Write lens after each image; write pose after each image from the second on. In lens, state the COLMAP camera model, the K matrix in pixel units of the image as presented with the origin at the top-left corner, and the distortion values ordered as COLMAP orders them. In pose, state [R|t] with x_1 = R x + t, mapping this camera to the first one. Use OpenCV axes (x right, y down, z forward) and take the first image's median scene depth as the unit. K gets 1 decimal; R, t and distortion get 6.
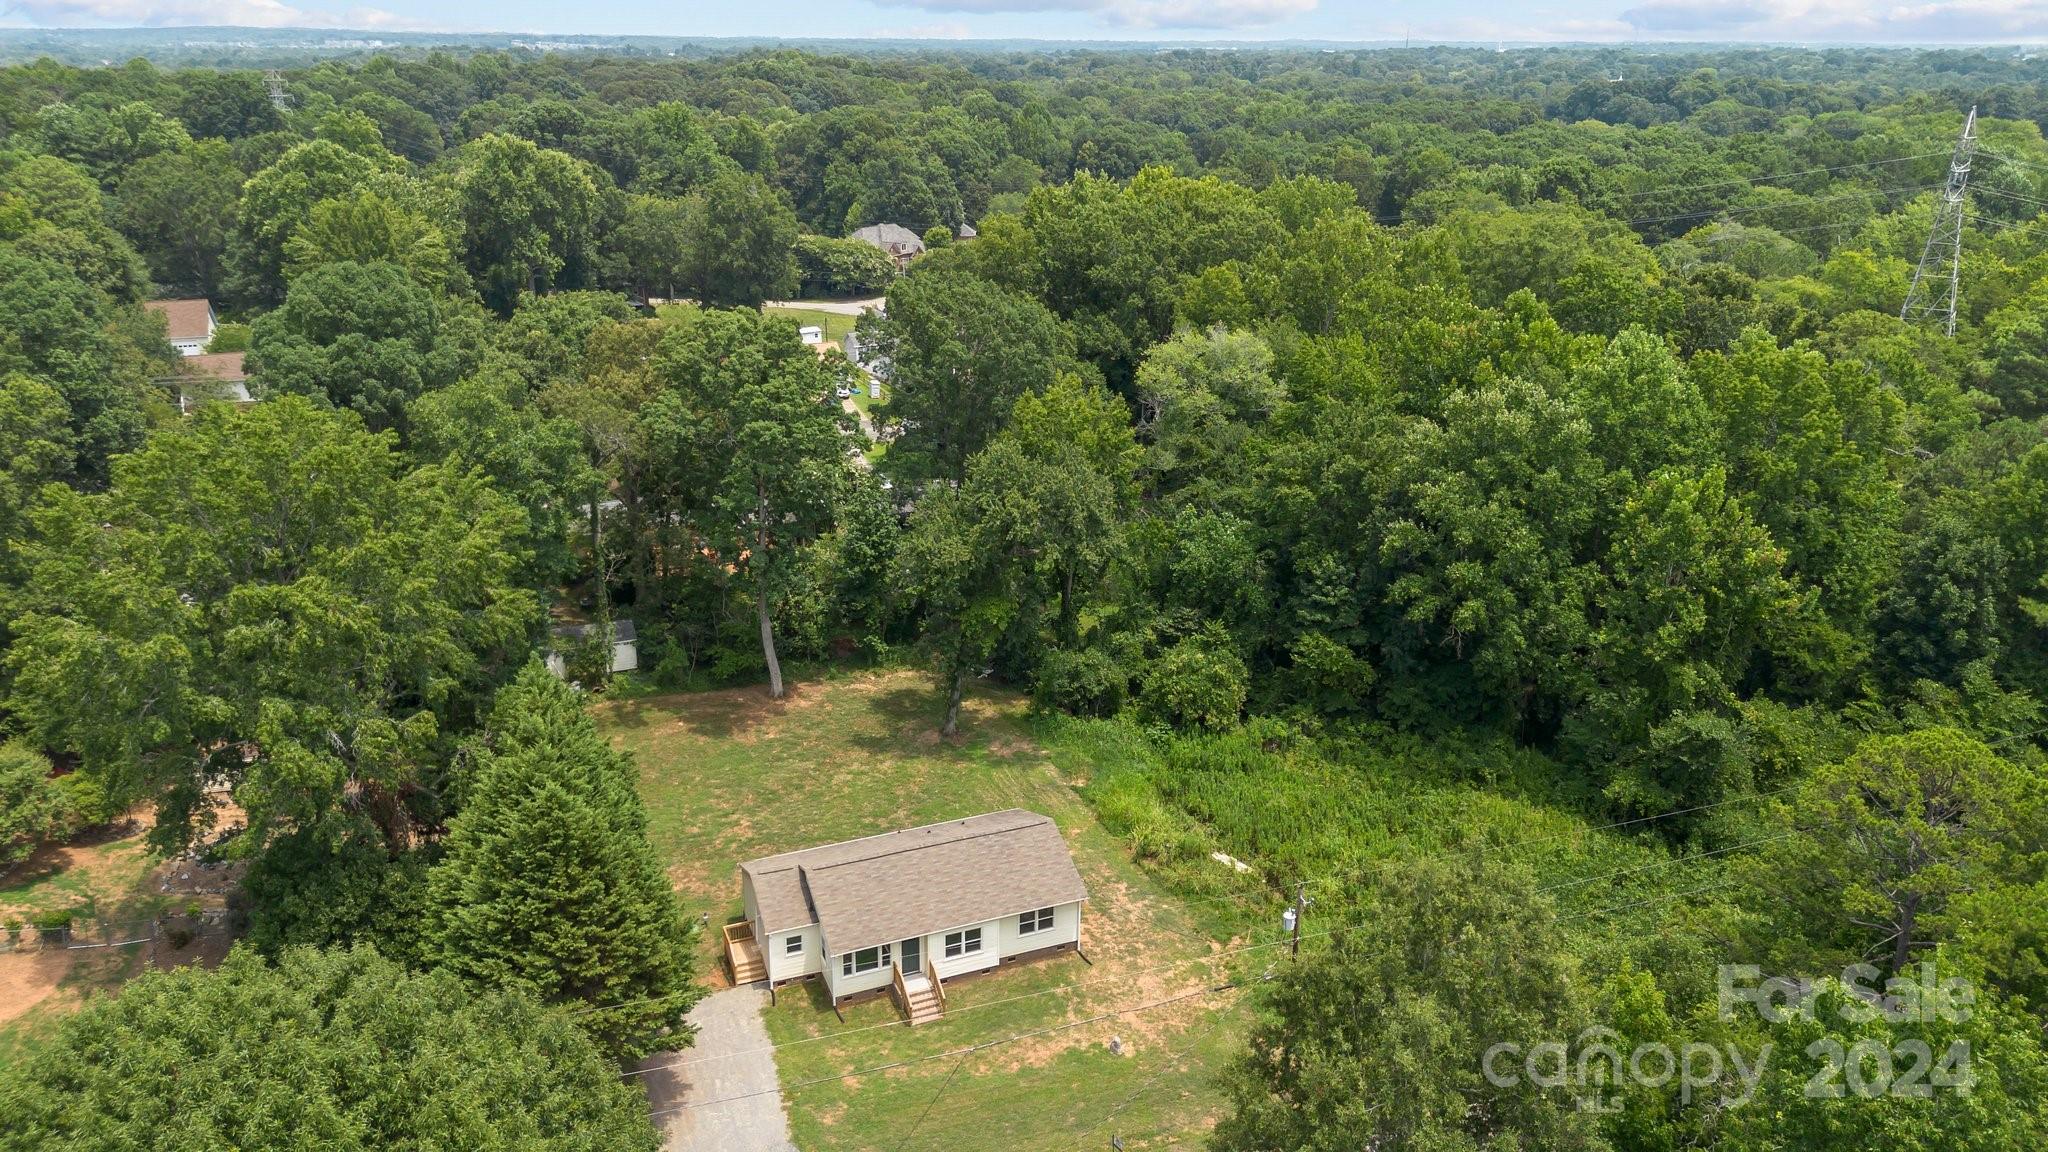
lens RADIAL K [[1438.4, 0, 1027.1], [0, 1438.4, 572.7], [0, 0, 1]] dist [0.065647, -0.072003]
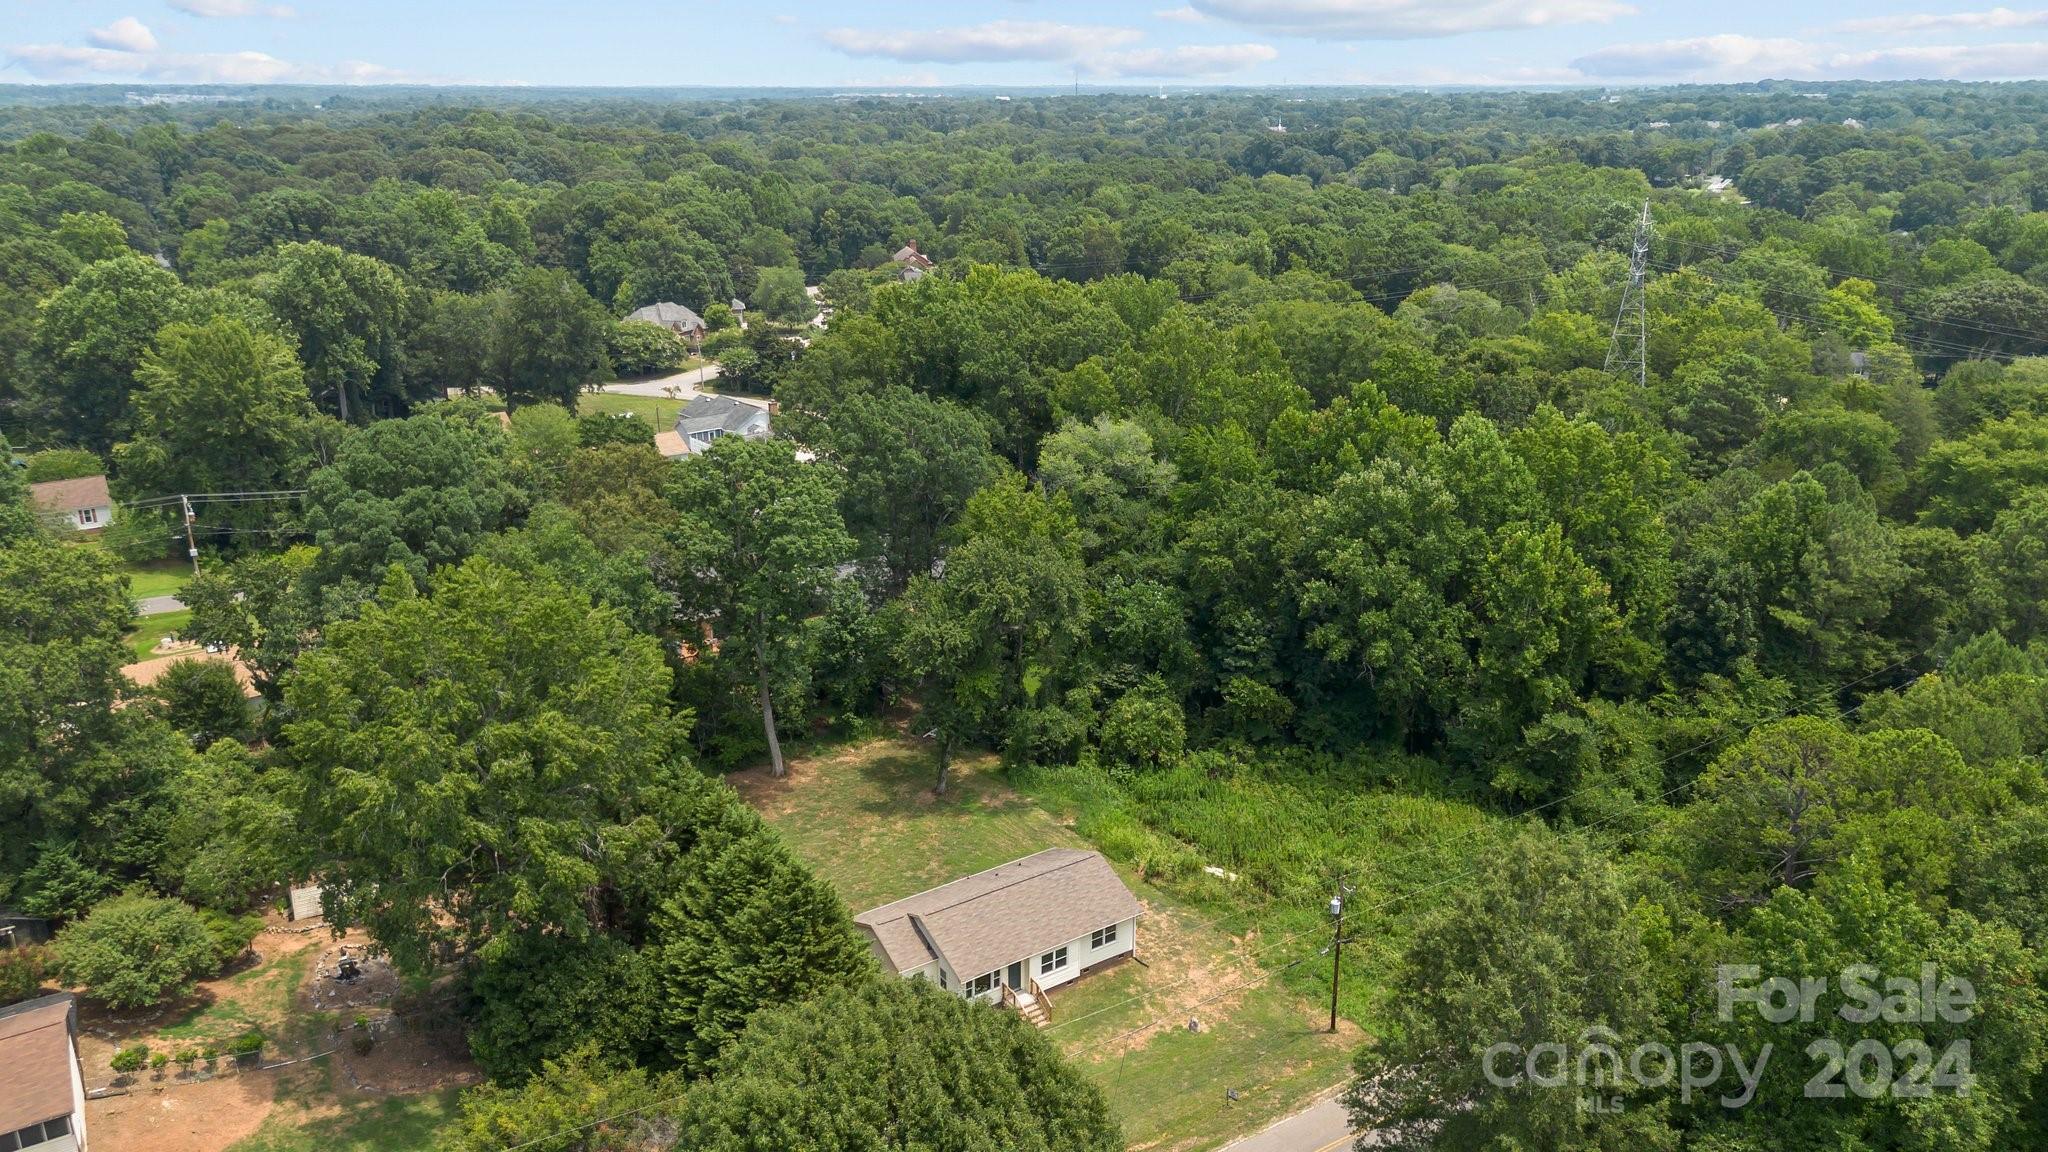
lens RADIAL K [[1438.4, 0, 1025.0], [0, 1438.4, 573.3], [0, 0, 1]] dist [0.065647, -0.072003]
pose [[0.978305, -0.074386, 0.193354, -0.224062], [0.079852, 0.996593, -0.020621, -0.037258], [-0.191161, 0.035614, 0.980912, -0.163302]]
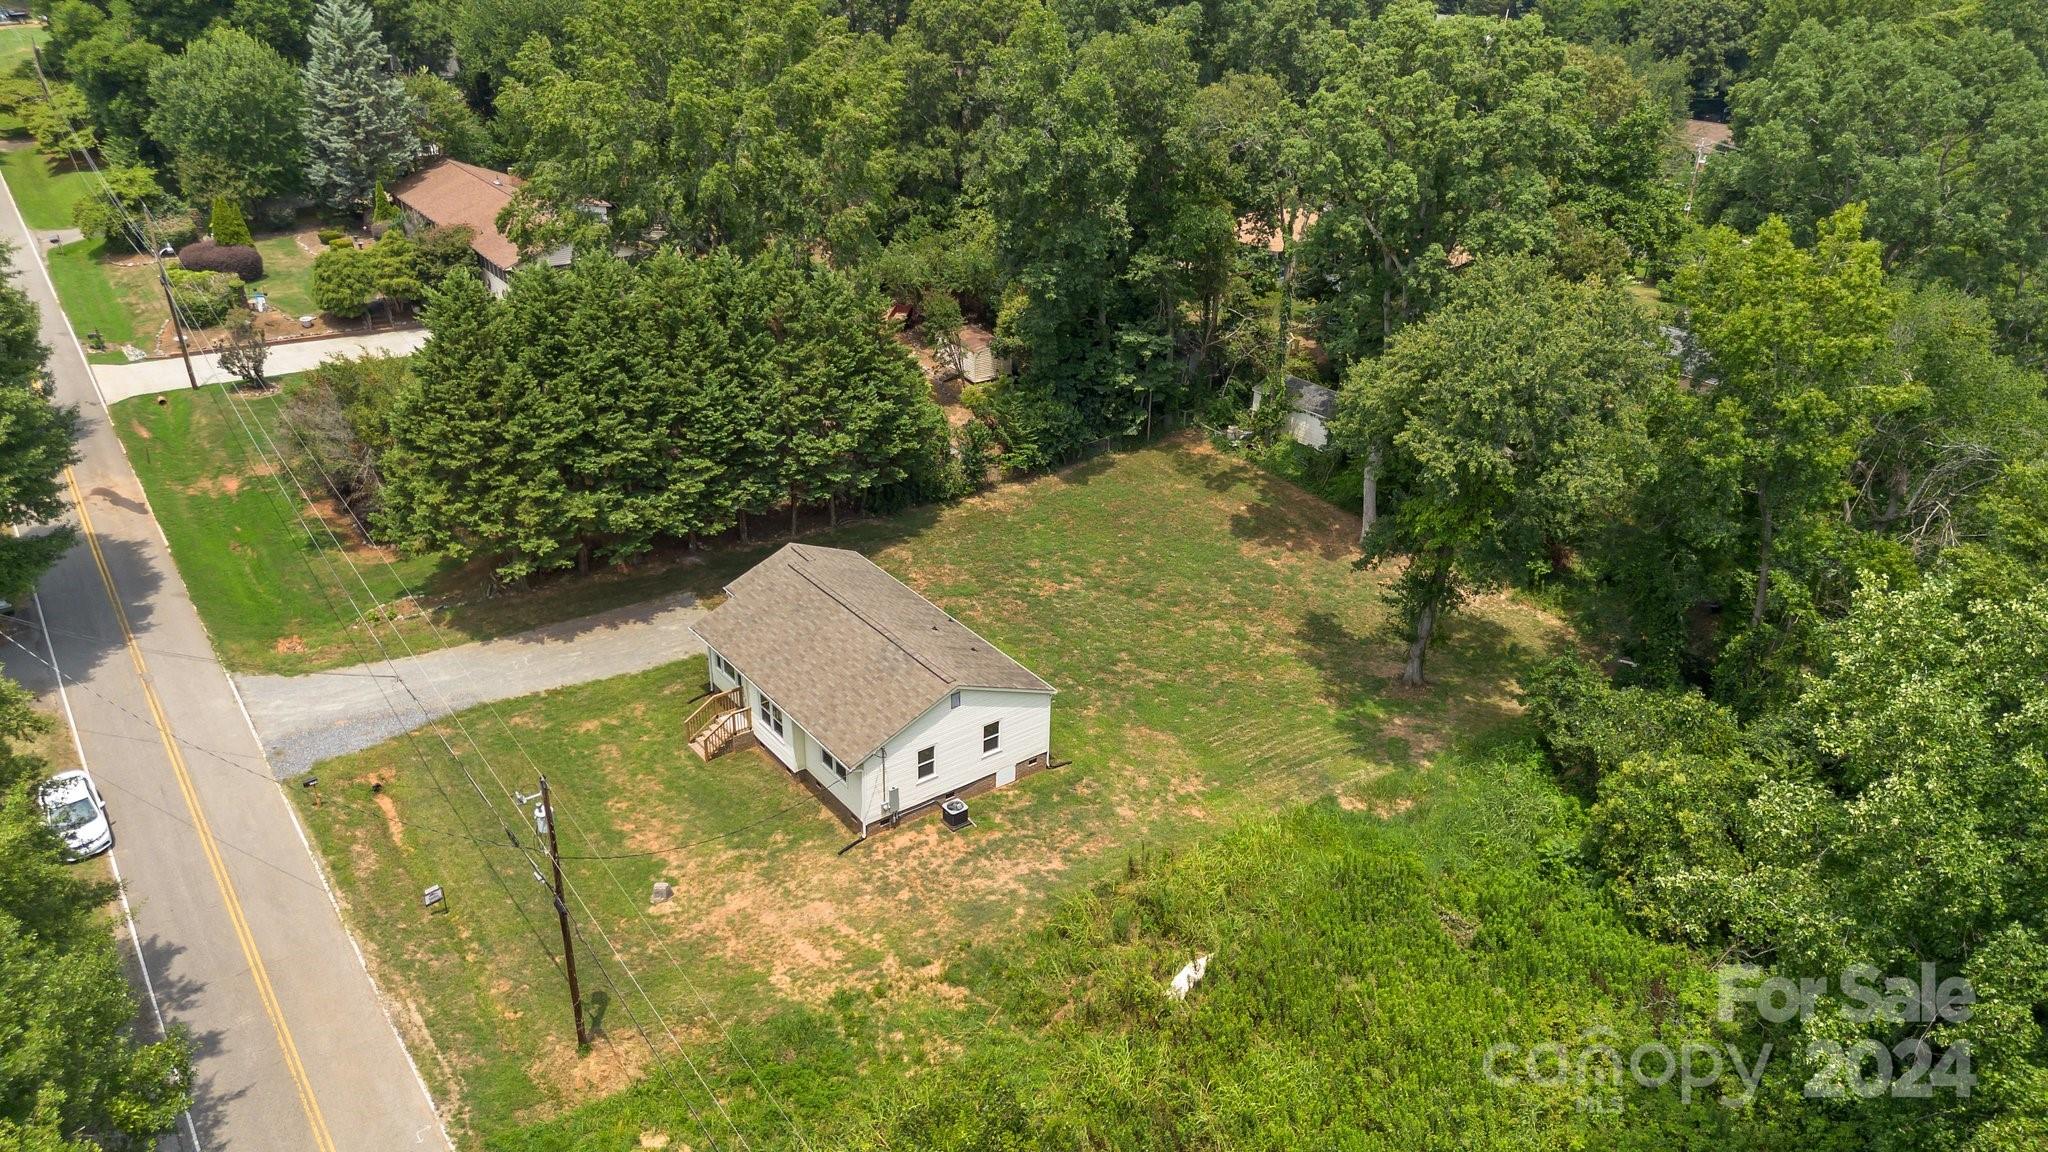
lens RADIAL K [[1438.4, 0, 1036.2], [0, 1438.4, 577.9], [0, 0, 1]] dist [0.065647, -0.072003]
pose [[0.261939, 0.425681, -0.866131, 0.536347], [-0.349688, 0.878344, 0.325929, -0.105253], [0.899503, 0.217502, 0.378928, 0.646463]]
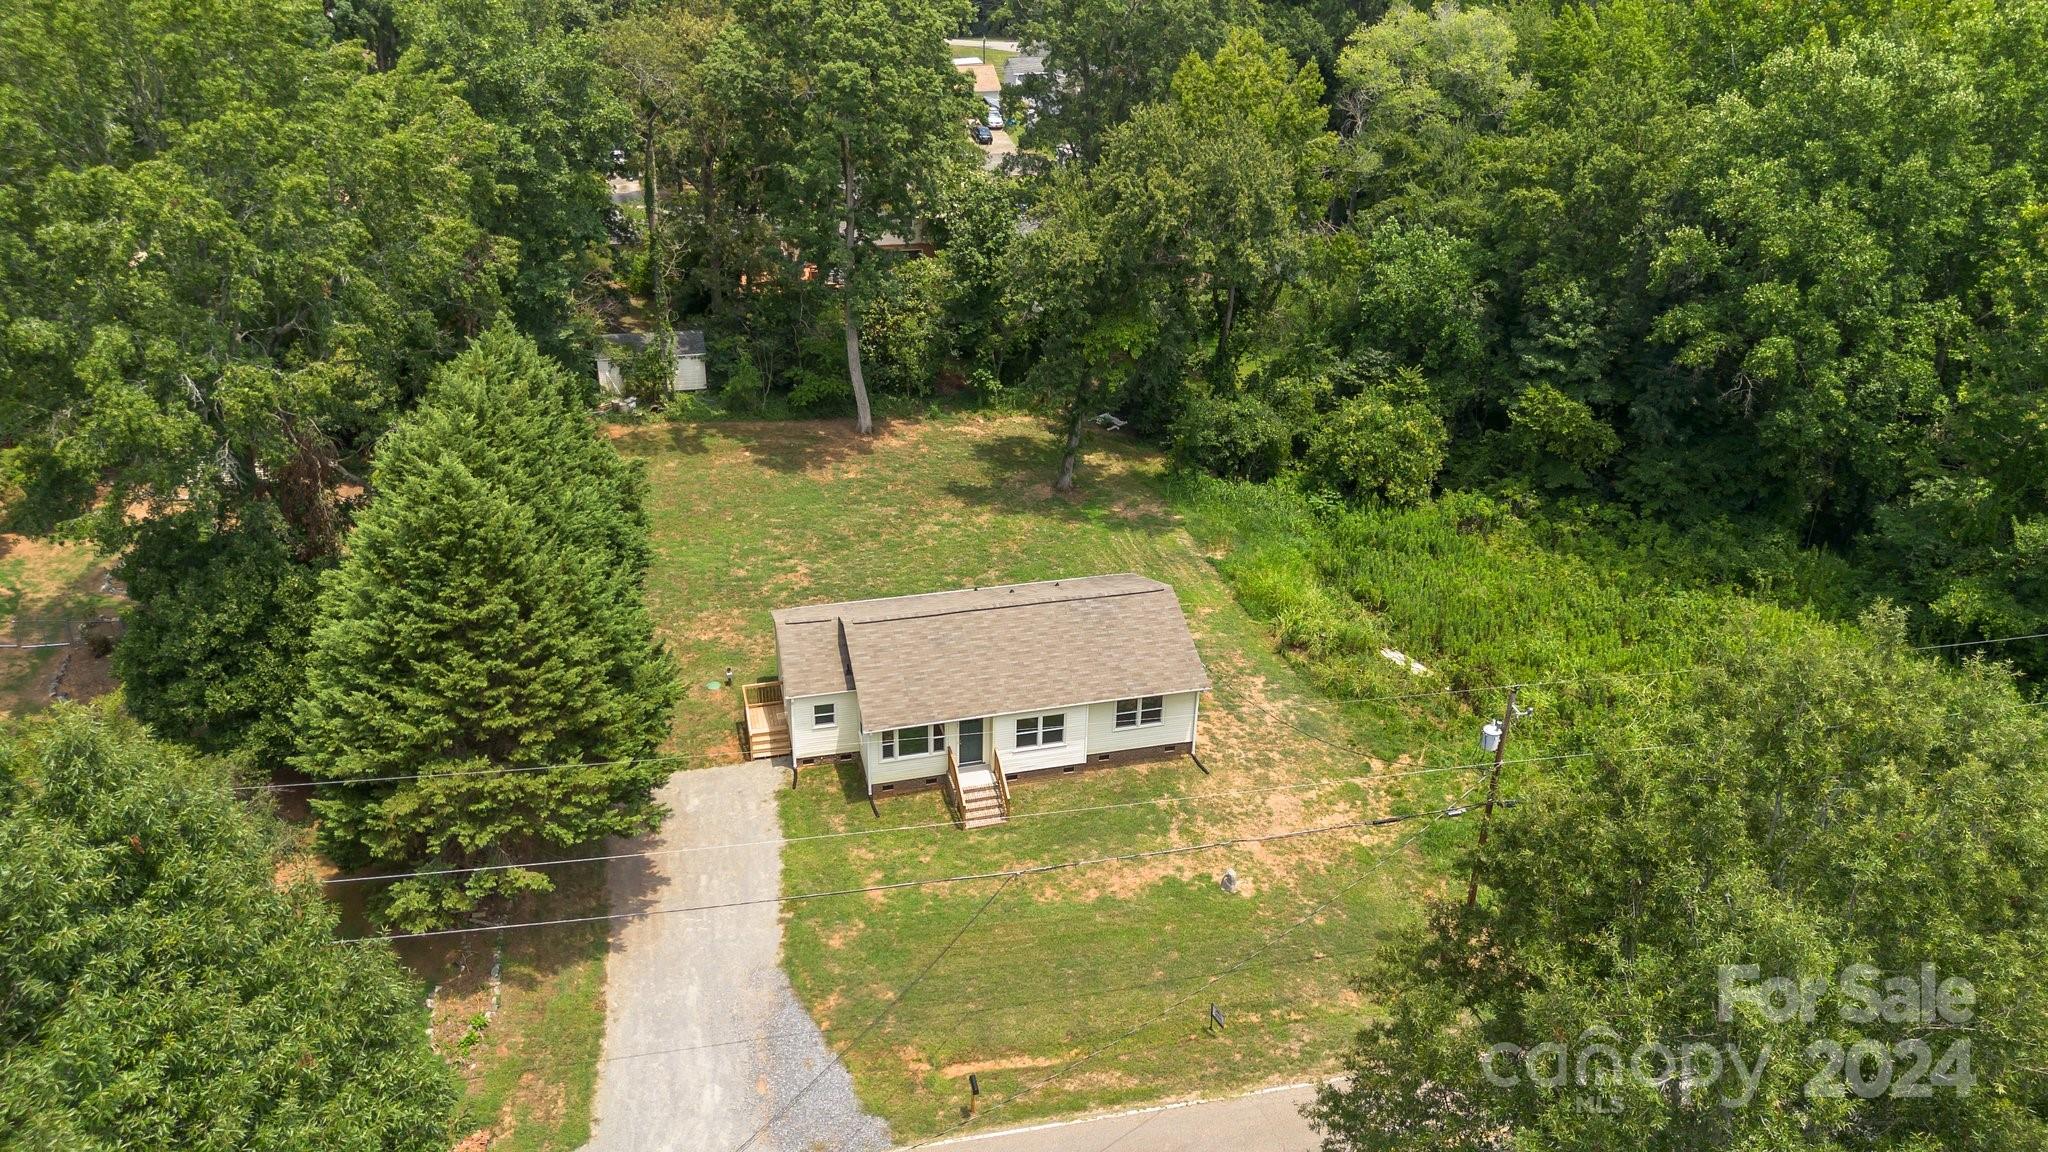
lens RADIAL K [[1438.4, 0, 1026.8], [0, 1438.4, 585.0], [0, 0, 1]] dist [0.065647, -0.072003]
pose [[0.991145, 0.071292, -0.112021, 0.022863], [-0.054760, 0.988021, 0.144280, 0.055975], [0.120965, -0.136868, 0.983176, 0.208177]]
